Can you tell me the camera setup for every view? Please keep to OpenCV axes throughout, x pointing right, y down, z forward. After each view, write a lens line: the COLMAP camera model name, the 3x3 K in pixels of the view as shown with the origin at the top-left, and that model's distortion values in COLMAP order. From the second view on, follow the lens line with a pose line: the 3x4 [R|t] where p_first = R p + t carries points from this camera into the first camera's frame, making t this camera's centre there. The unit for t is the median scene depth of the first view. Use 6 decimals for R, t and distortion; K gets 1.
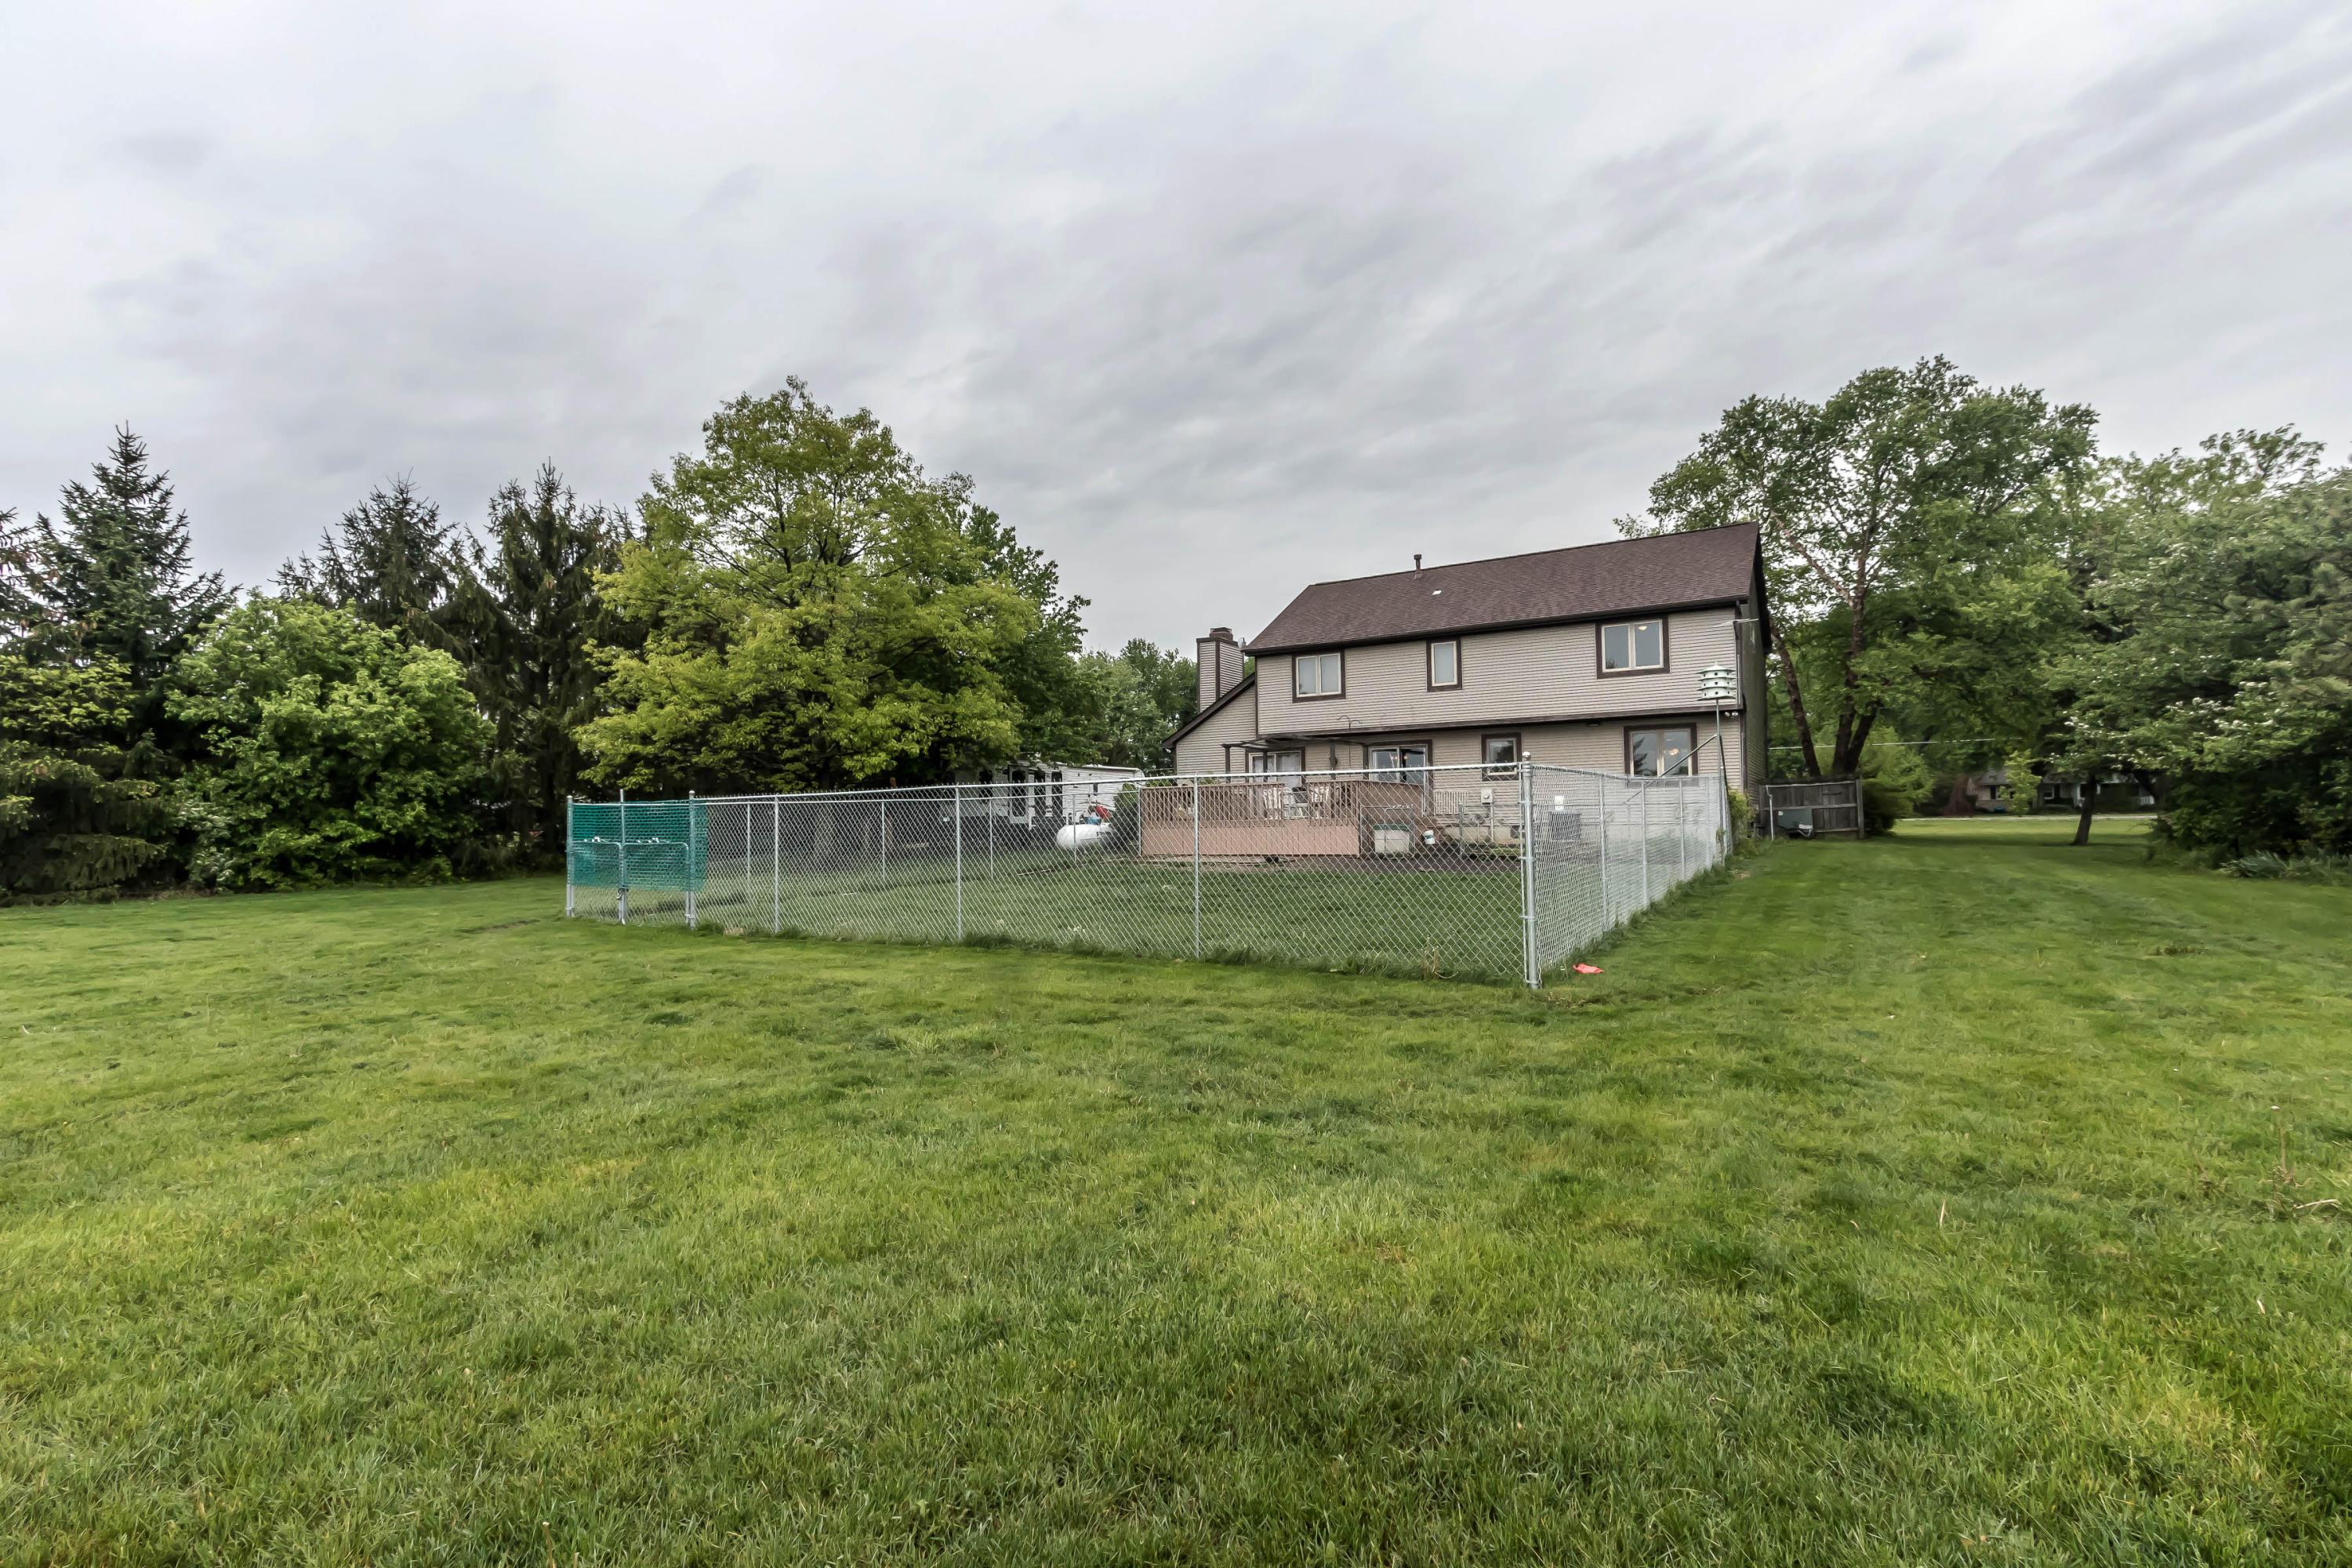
lens RADIAL K [[1095.4, 0, 1119.3], [0, 1095.4, 769.1], [0, 0, 1]] dist [0.004390, -0.004131]
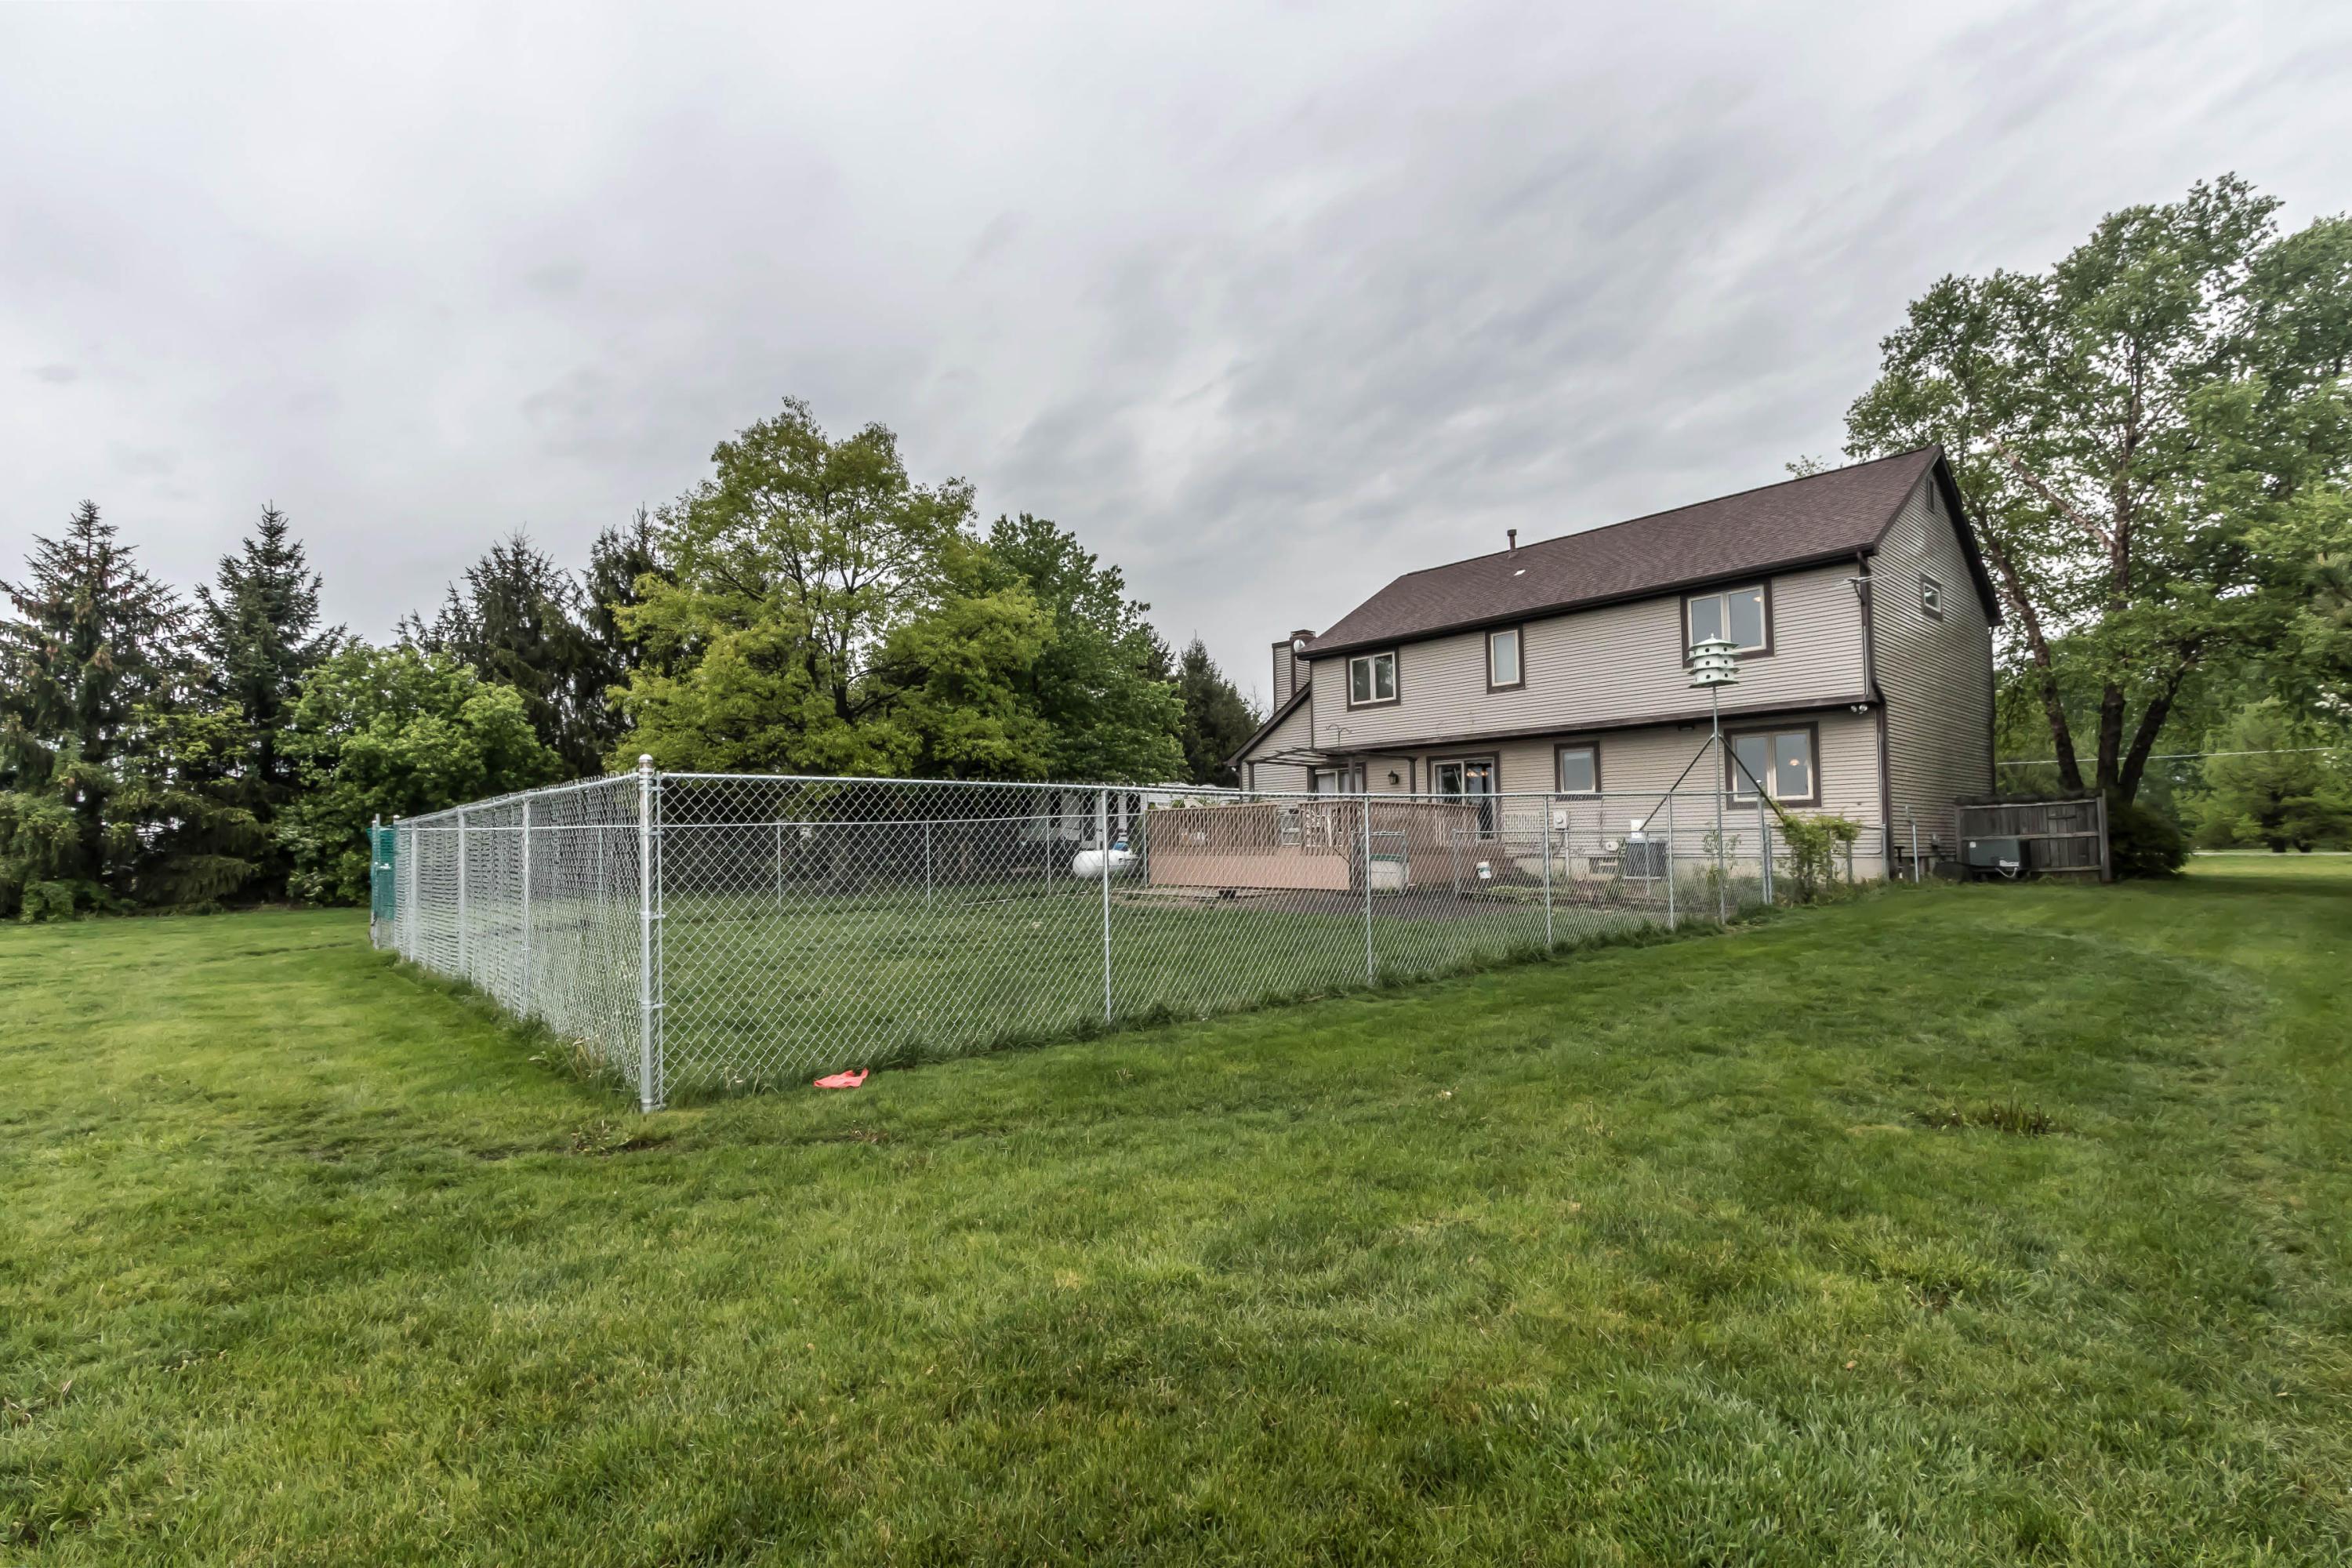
lens RADIAL K [[1095.4, 0, 1170.9], [0, 1095.4, 796.5], [0, 0, 1]] dist [0.004390, -0.004131]
pose [[0.955337, -0.007591, -0.295420, 0.293800], [0.008496, 0.999962, 0.001781, 0.003153], [0.295395, -0.004212, 0.955366, 0.141541]]
